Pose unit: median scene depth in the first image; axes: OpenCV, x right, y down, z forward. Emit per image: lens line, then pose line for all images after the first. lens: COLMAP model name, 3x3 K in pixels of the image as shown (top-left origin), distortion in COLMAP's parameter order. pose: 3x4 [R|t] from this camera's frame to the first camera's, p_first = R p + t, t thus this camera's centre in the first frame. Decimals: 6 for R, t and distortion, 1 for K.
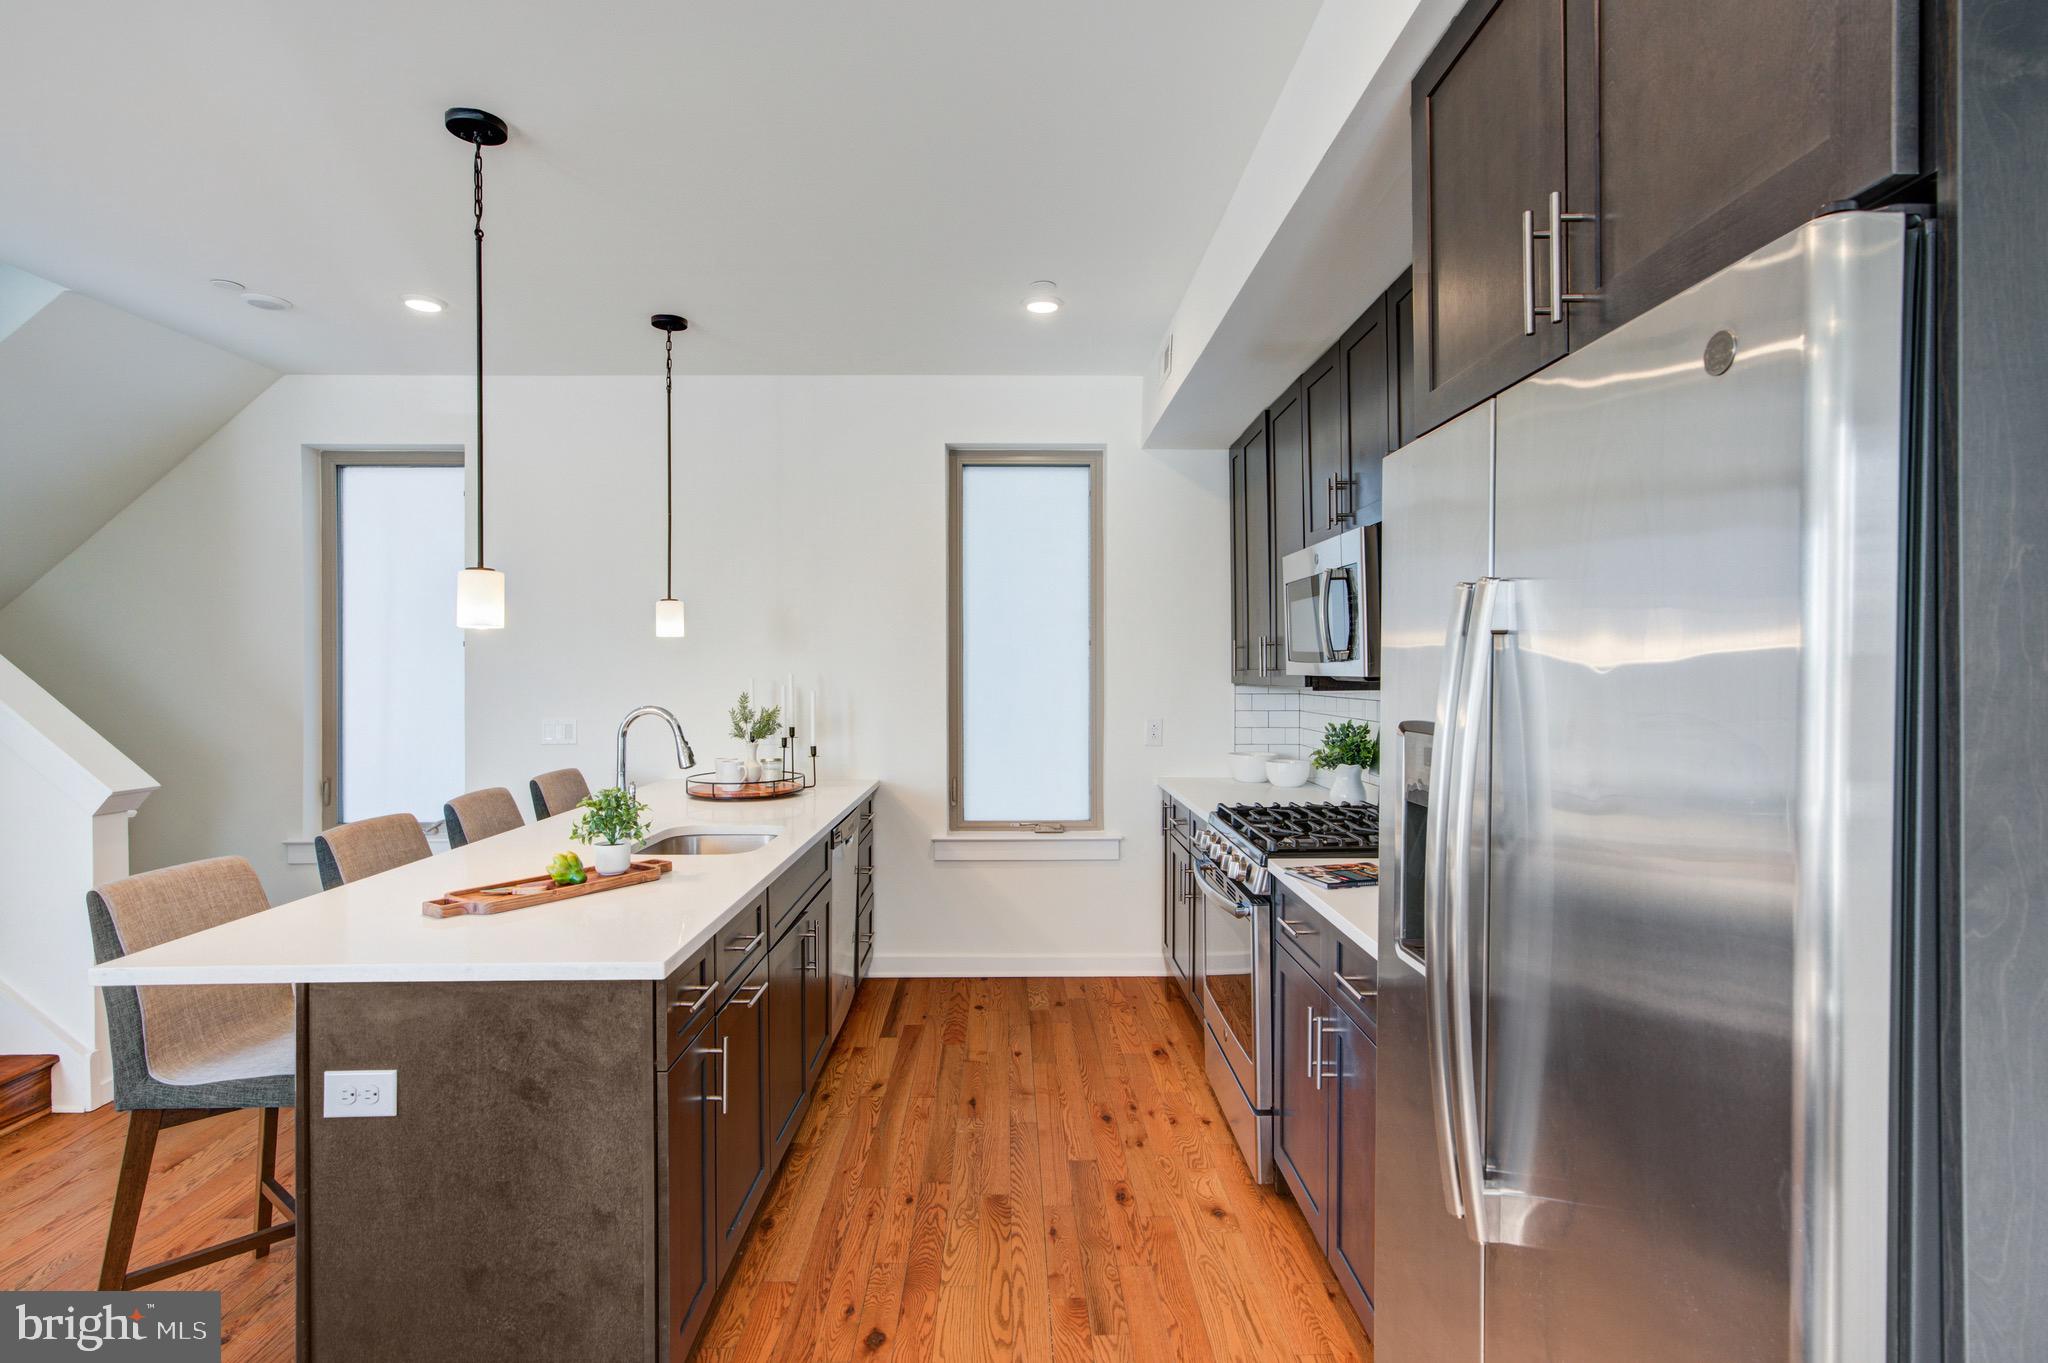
lens RADIAL K [[998.2, 0, 1013.6], [0, 998.2, 669.0], [0, 0, 1]] dist [-0.001495, 0.002596]
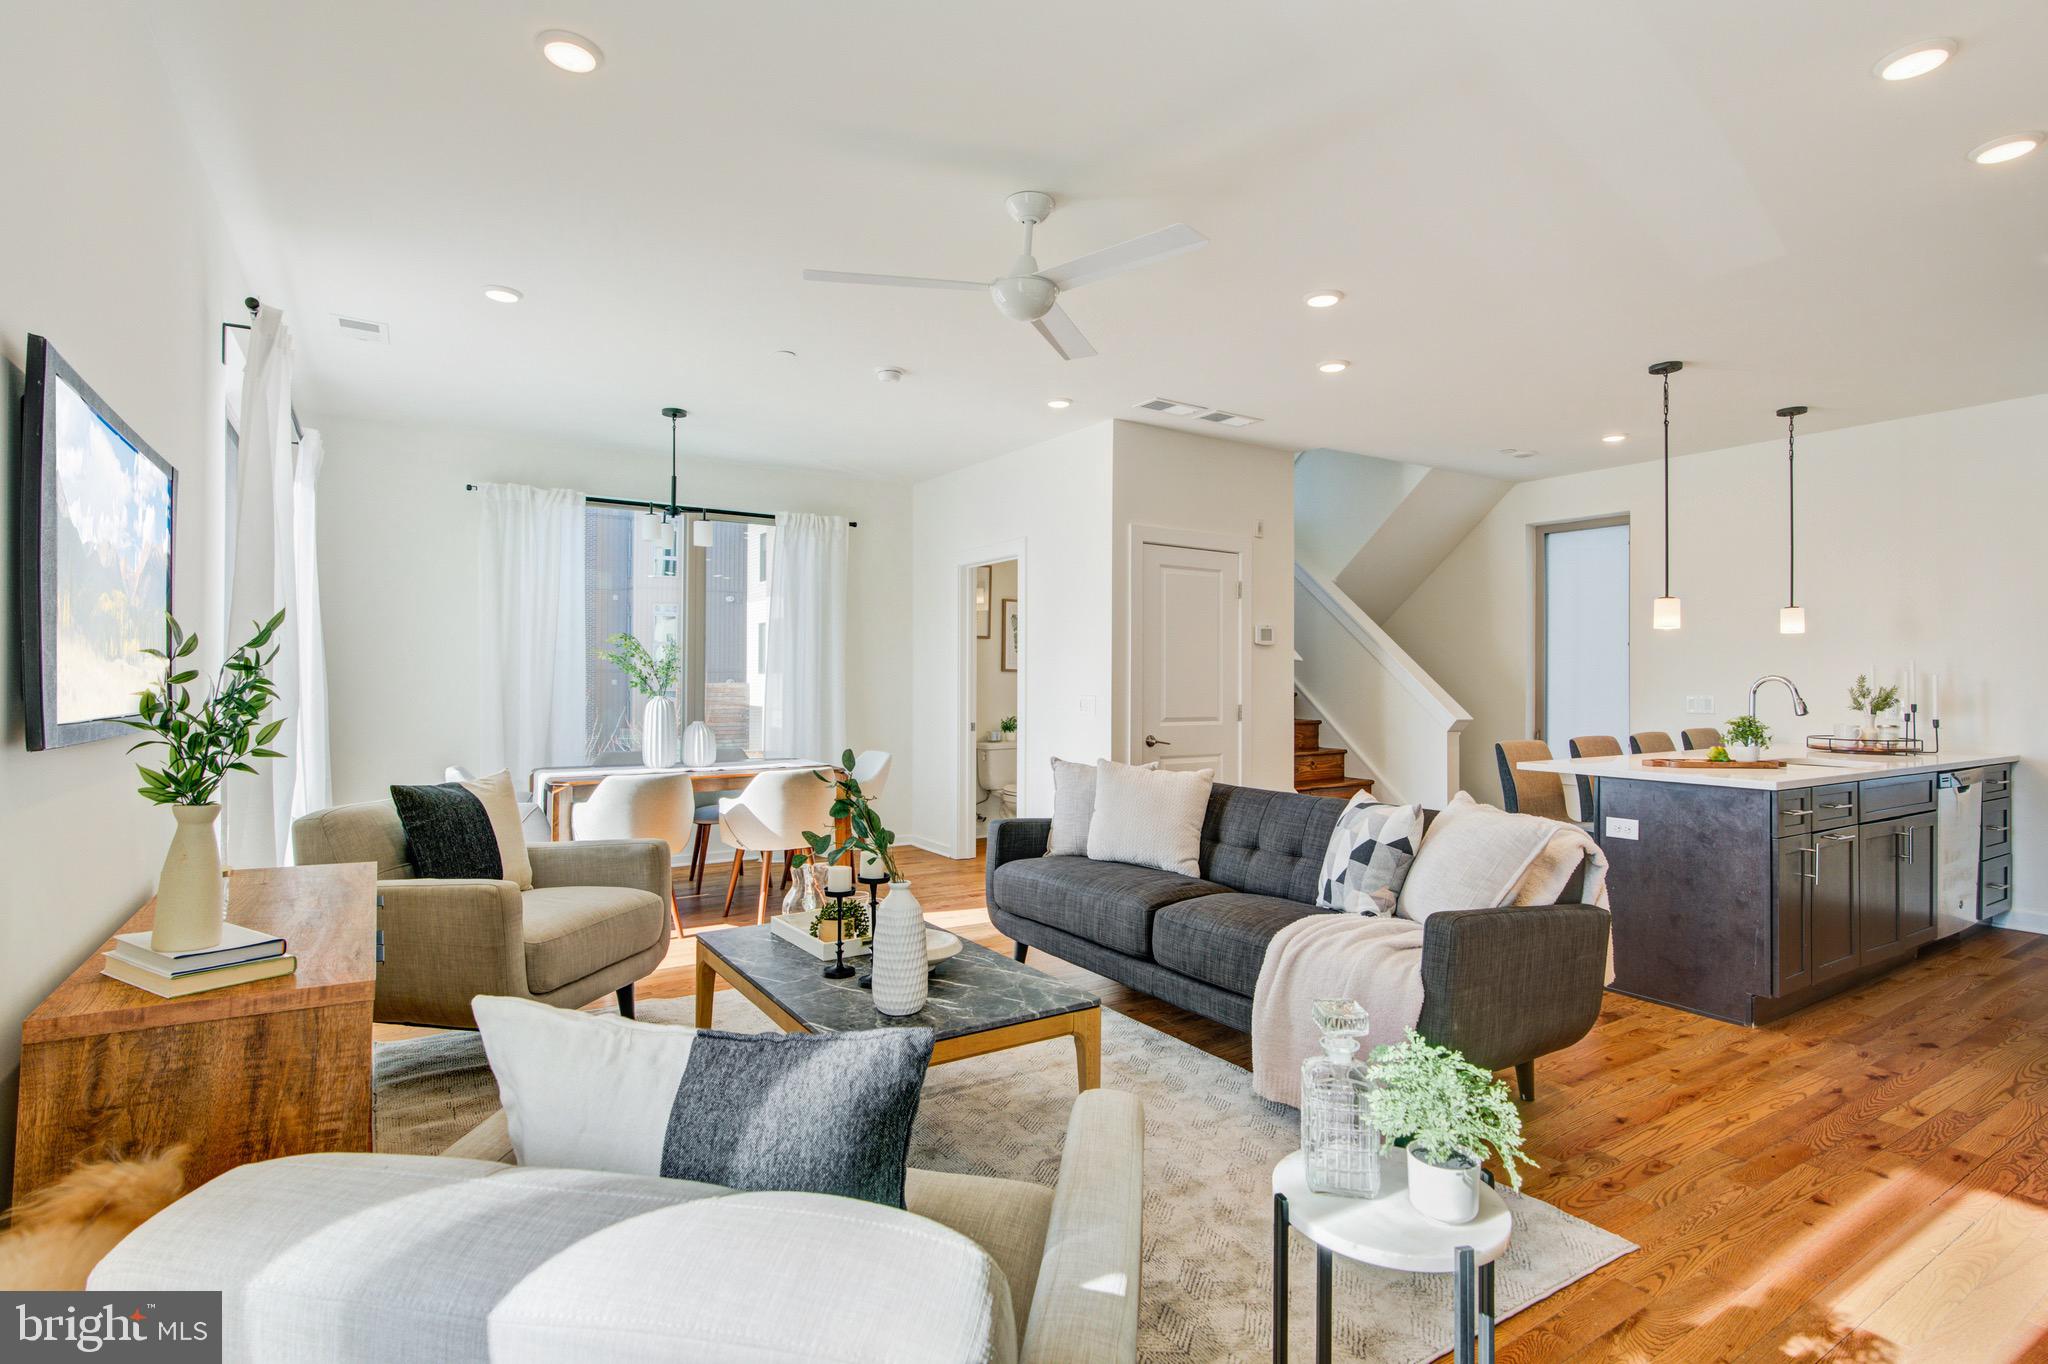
lens RADIAL K [[998.2, 0, 1016.7], [0, 998.2, 669.0], [0, 0, 1]] dist [-0.001495, 0.002596]
pose [[0.530339, -0.005150, -0.847770, 0.286464], [-0.008789, 0.999894, -0.011572, 0.046999], [0.847740, 0.013588, 0.530238, -0.719382]]
